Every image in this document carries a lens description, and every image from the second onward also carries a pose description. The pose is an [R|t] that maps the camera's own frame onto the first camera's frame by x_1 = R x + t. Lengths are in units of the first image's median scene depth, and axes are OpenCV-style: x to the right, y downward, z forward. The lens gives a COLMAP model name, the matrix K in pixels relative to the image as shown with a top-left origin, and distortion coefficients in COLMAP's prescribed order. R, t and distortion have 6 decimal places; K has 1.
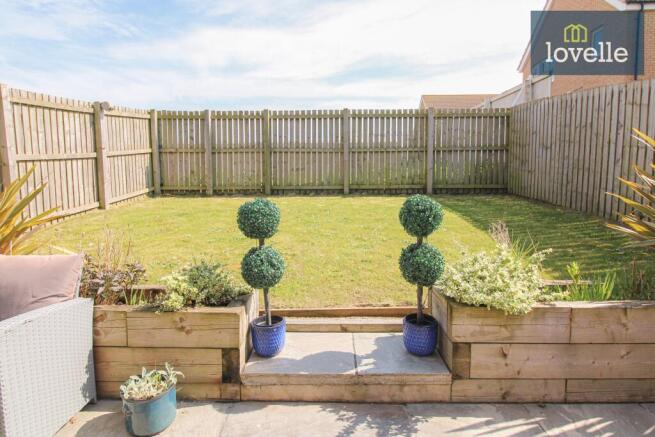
lens RADIAL K [[367.9, 0, 322.3], [0, 367.9, 210.9], [0, 0, 1]] dist [-0.006253, -0.002277]
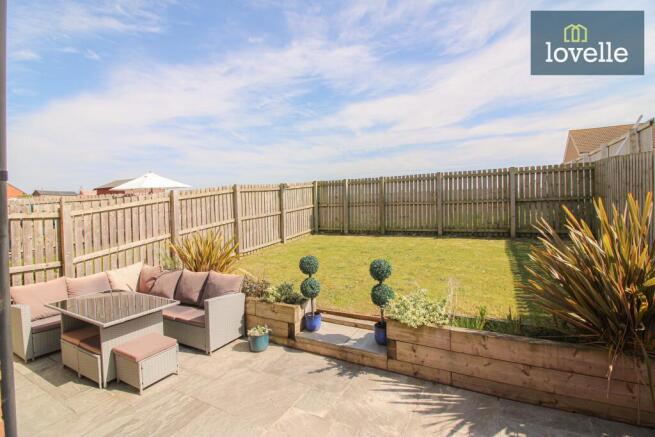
lens RADIAL K [[305.6, 0, 335.7], [0, 305.6, 215.0], [0, 0, 1]] dist [-0.010356, -0.006515]
pose [[0.892351, -0.001446, -0.451339, 0.743736], [-0.024764, 0.998332, -0.052159, -0.173548], [0.450662, 0.057721, 0.890827, -0.513698]]
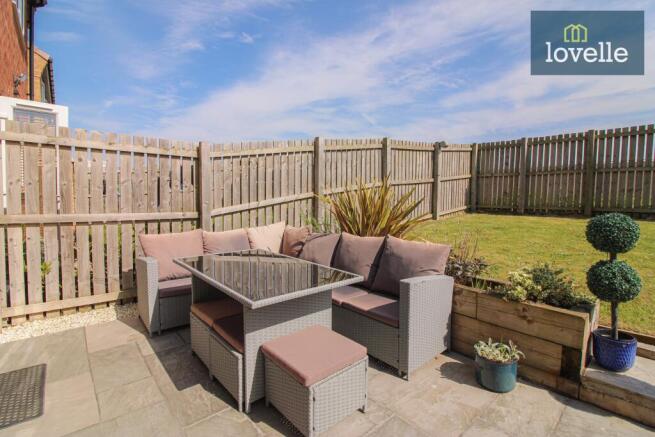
lens RADIAL K [[305.6, 0, 331.2], [0, 305.6, 214.3], [0, 0, 1]] dist [-0.010356, -0.006515]
pose [[0.683809, 0.051431, -0.727846, -0.094929], [-0.082040, 0.996607, -0.006654, 0.037412], [0.725034, 0.064263, 0.685708, -0.144588]]
